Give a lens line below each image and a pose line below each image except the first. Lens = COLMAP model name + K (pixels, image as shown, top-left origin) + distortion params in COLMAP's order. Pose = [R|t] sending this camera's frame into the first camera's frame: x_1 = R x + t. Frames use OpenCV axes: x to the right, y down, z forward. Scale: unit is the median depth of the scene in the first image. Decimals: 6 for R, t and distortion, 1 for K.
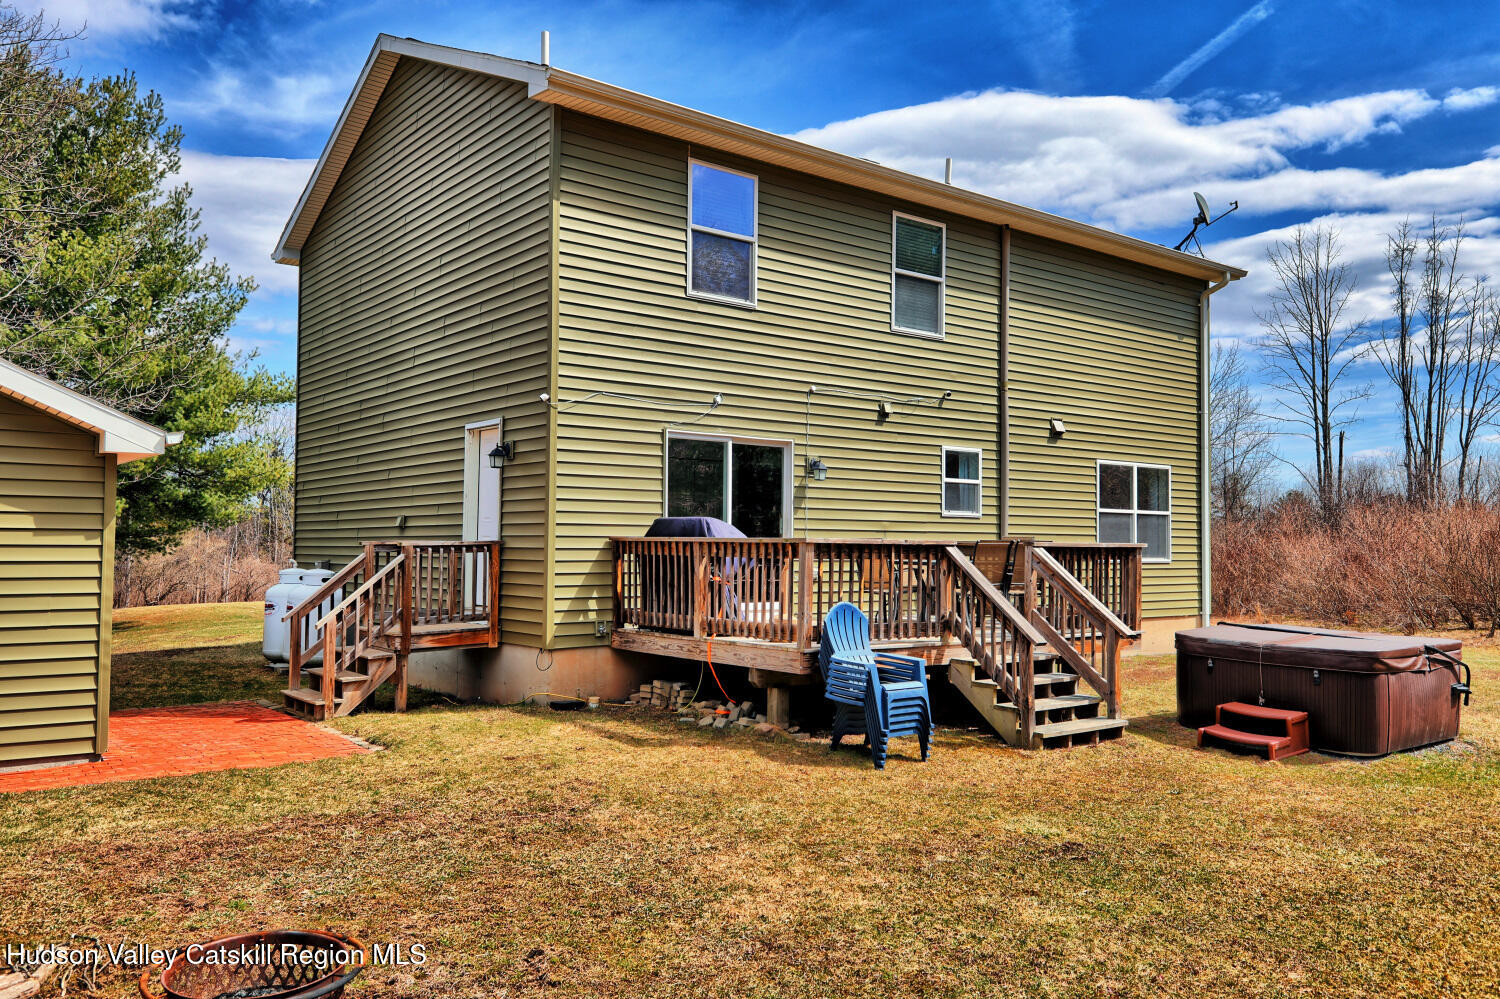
lens RADIAL K [[1161.8, 0, 750.0], [0, 1161.8, 499.5], [0, 0, 1]] dist [-0.006517, -0.009494]
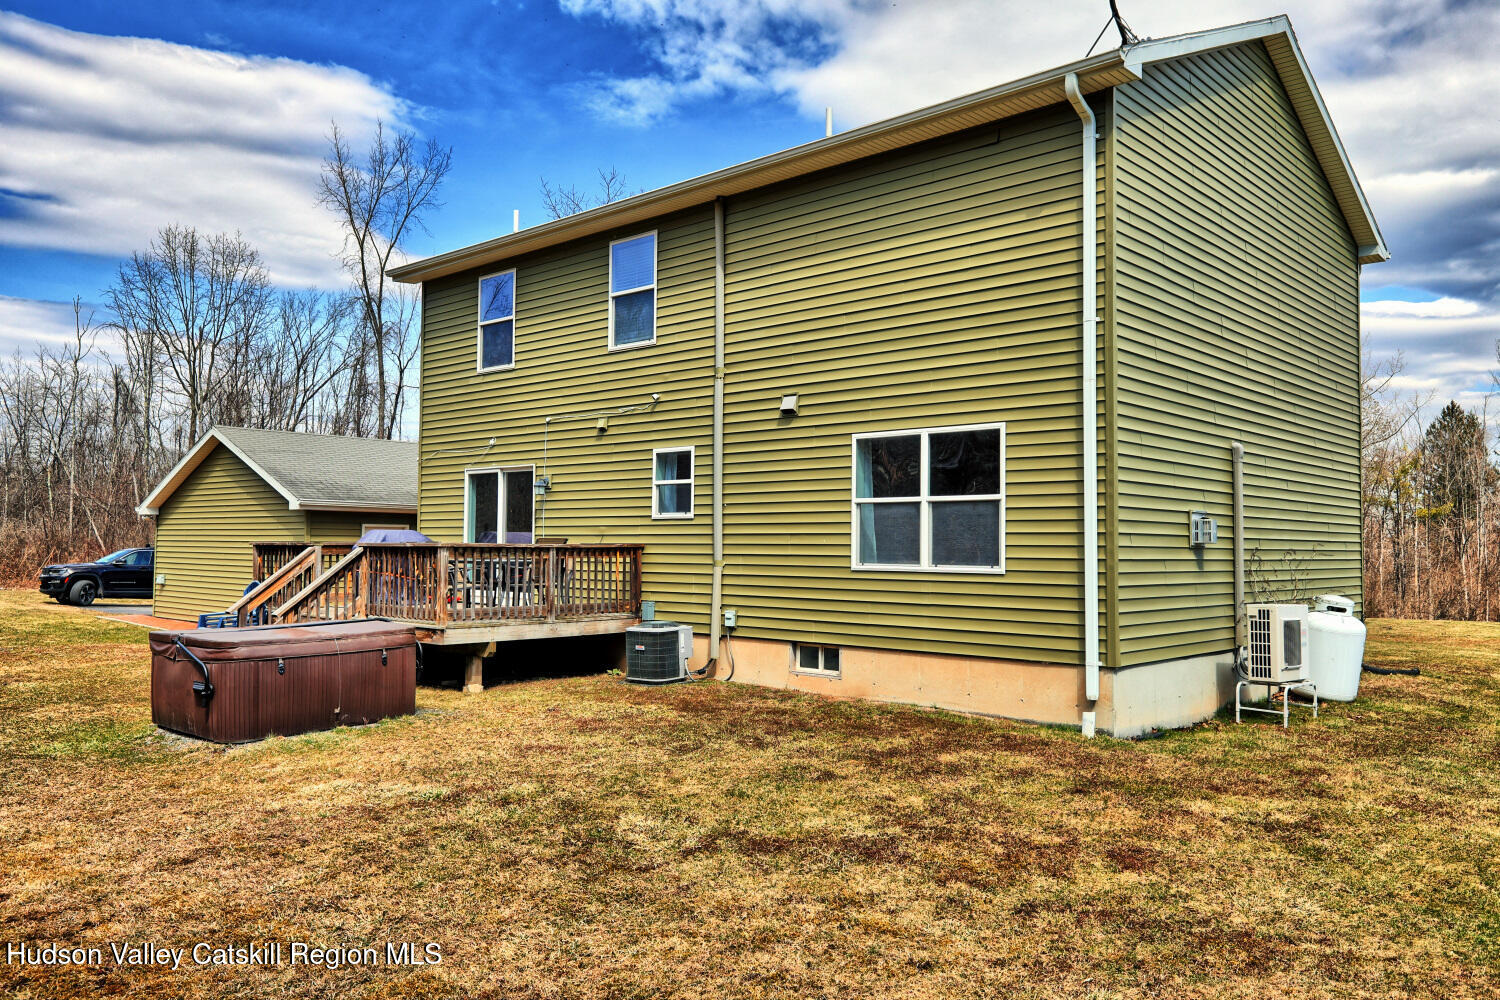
lens RADIAL K [[1150.3, 0, 716.3], [0, 1150.3, 497.3], [0, 0, 1]] dist [-0.000430, -0.000198]
pose [[0.146364, -0.052697, -0.987826, 1.319583], [0.029985, 0.998358, -0.048816, 0.052063], [0.988776, -0.022475, 0.147704, 1.031405]]
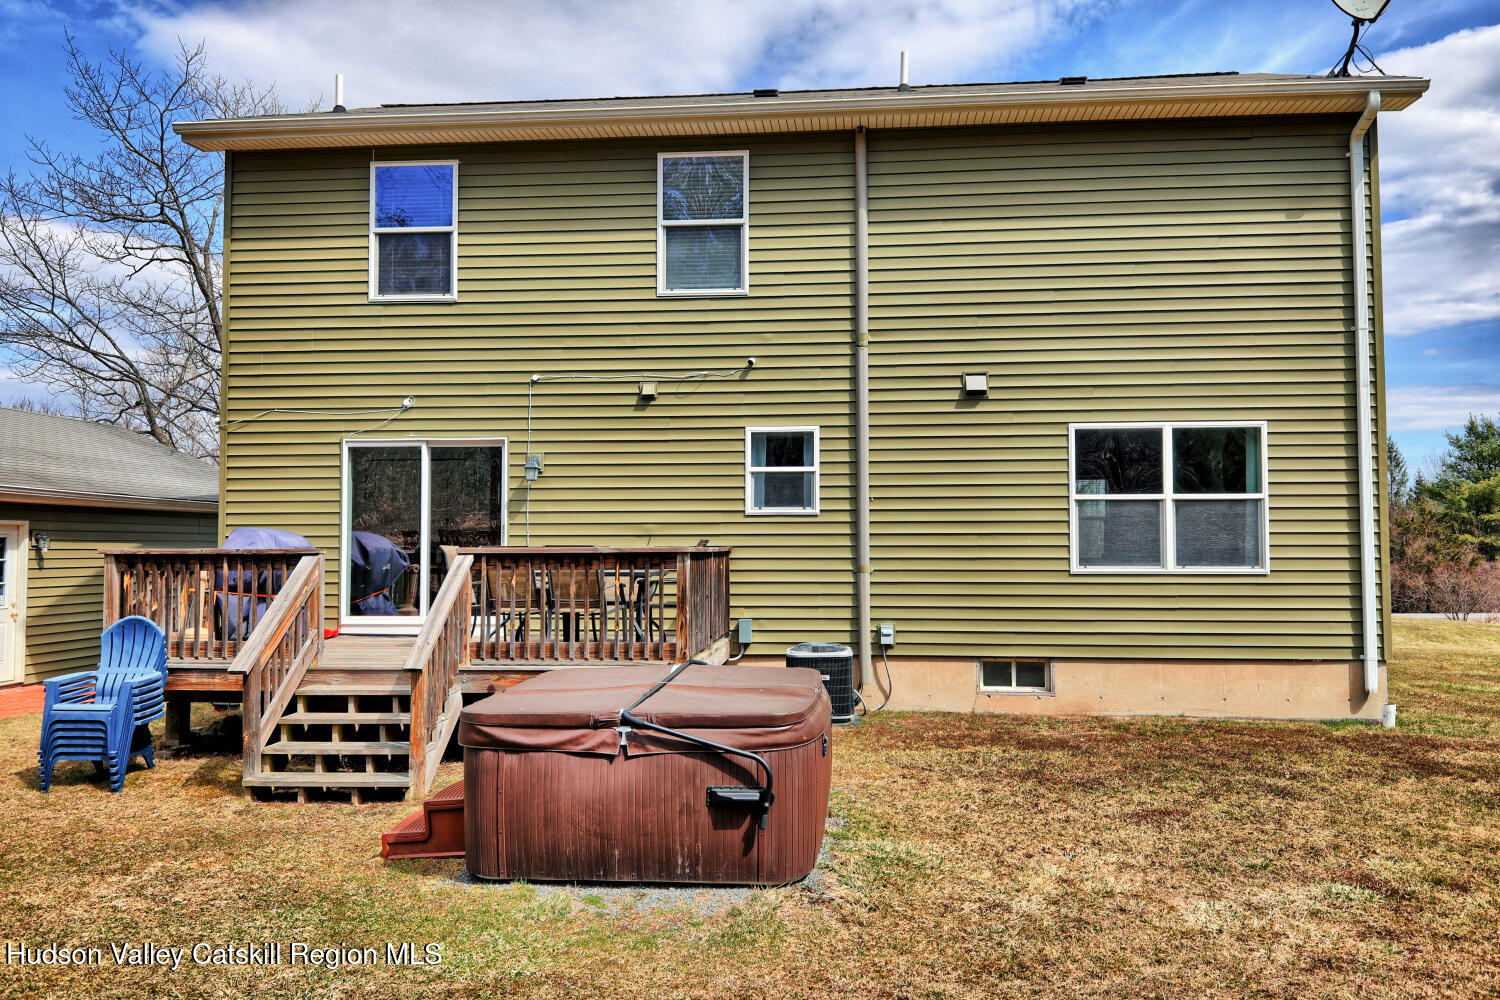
lens RADIAL K [[1013.1, 0, 750.5], [0, 1013.1, 504.9], [0, 0, 1]] dist [0.036069, -0.060118]
pose [[0.737947, -0.042969, -0.673489, 0.723707], [0.034705, 0.999067, -0.025715, 0.028747], [0.673966, -0.004397, 0.738750, 0.554616]]
